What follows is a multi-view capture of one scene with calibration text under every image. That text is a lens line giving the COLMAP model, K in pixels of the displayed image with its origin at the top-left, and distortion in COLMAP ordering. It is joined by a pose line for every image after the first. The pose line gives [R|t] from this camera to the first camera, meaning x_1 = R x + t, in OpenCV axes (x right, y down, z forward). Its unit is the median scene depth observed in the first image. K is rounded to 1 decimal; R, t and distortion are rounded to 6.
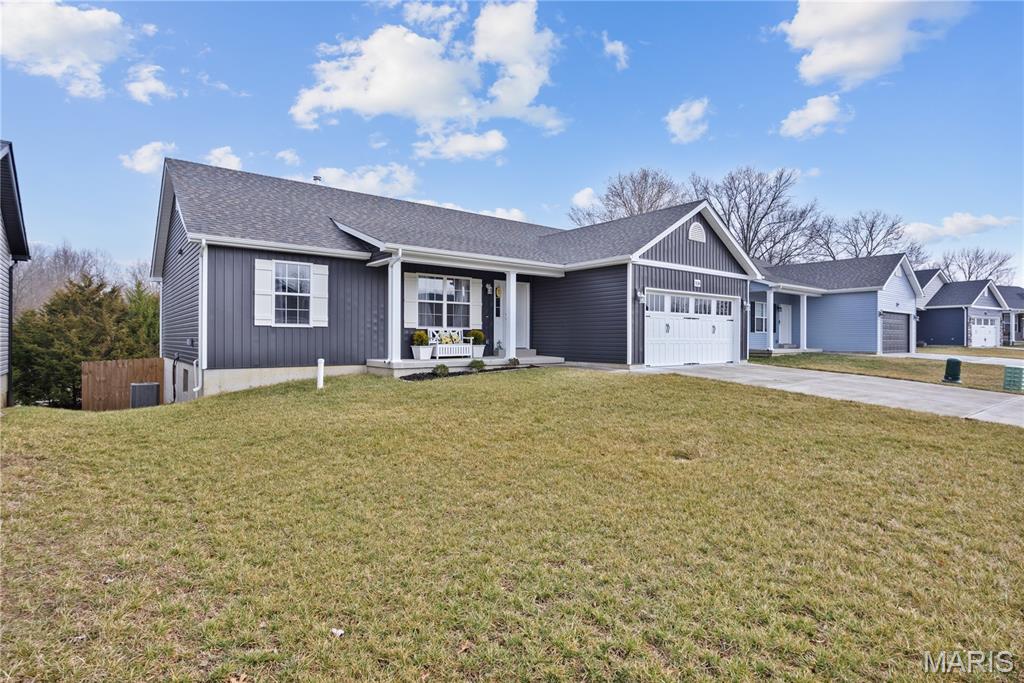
lens RADIAL K [[537.3, 0, 514.0], [0, 537.3, 337.8], [0, 0, 1]] dist [0.005422, 0.000272]
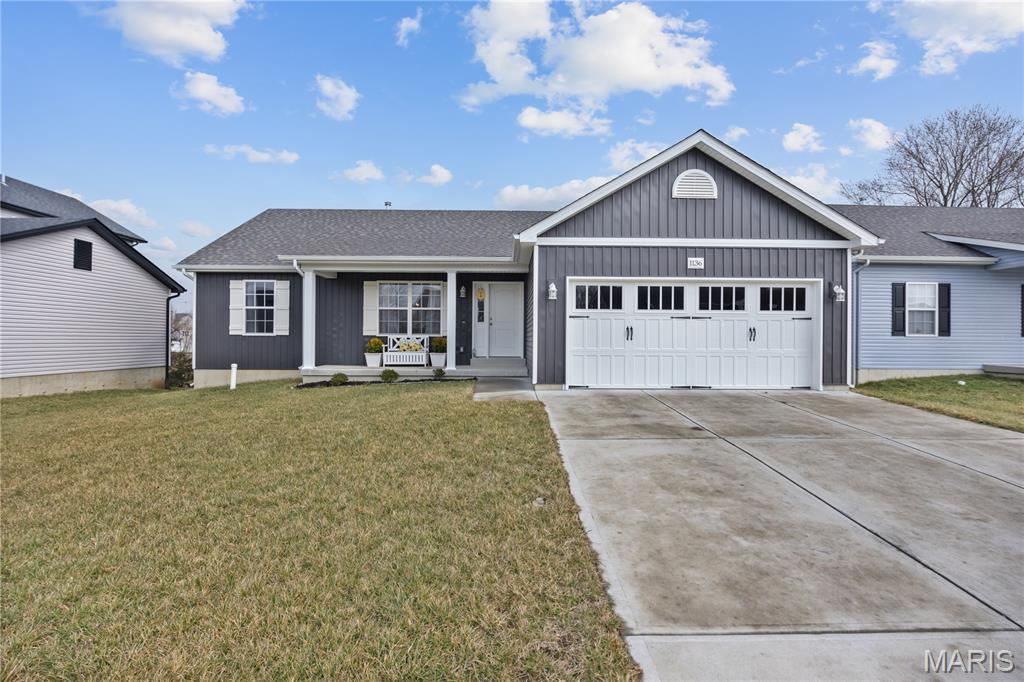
lens RADIAL K [[478.9, 0, 511.5], [0, 478.9, 345.4], [0, 0, 1]] dist [-0.012564, 0.000634]
pose [[0.782978, 0.007484, -0.622004, 0.566188], [-0.002701, 0.999959, 0.008631, -0.007789], [0.622043, -0.005078, 0.782967, 0.444176]]
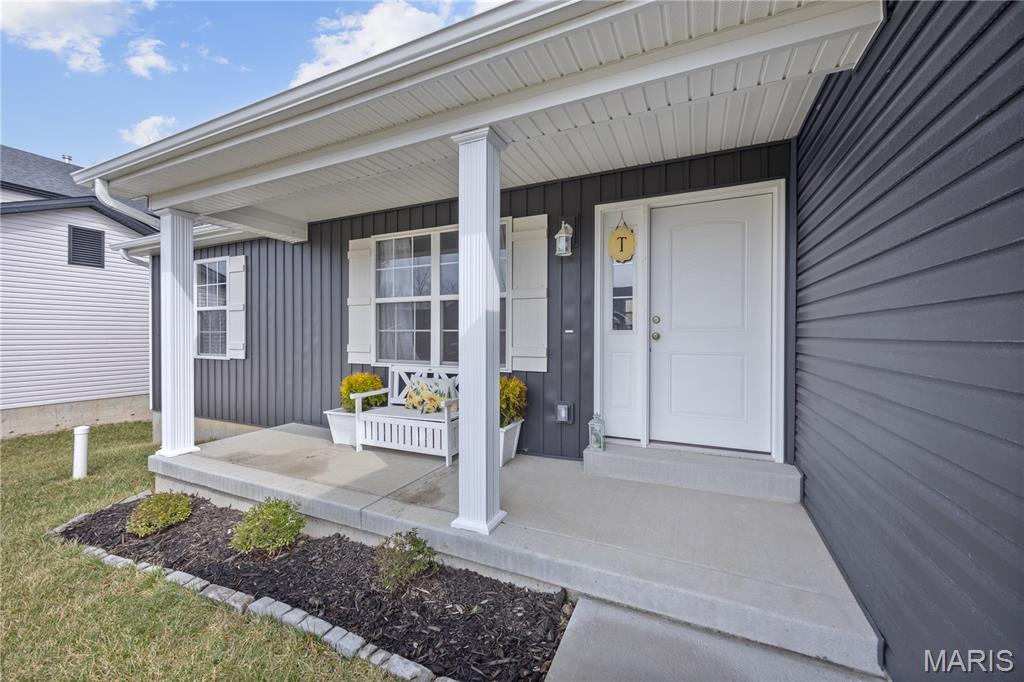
lens RADIAL K [[391.7, 0, 512.3], [0, 391.7, 338.3], [0, 0, 1]] dist [-0.000742, 0.000096]
pose [[0.446246, -0.000018, -0.894910, 0.148077], [-0.000759, 1.000000, -0.000399, -0.038267], [0.894910, 0.000858, 0.446246, 0.942240]]
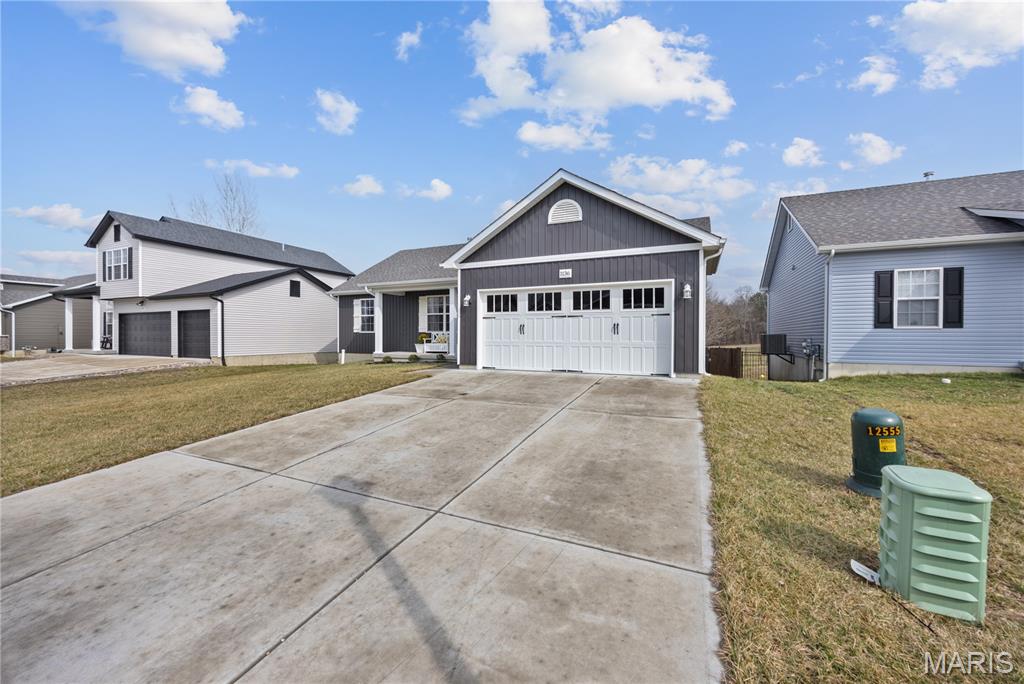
lens RADIAL K [[399.0, 0, 511.6], [0, 399.0, 343.9], [0, 0, 1]] dist [0.009729, 0.000219]
pose [[0.439733, 0.015626, -0.897993, 0.923940], [-0.000504, 0.999853, 0.017152, -0.004449], [0.898128, -0.007090, 0.439676, 0.706052]]
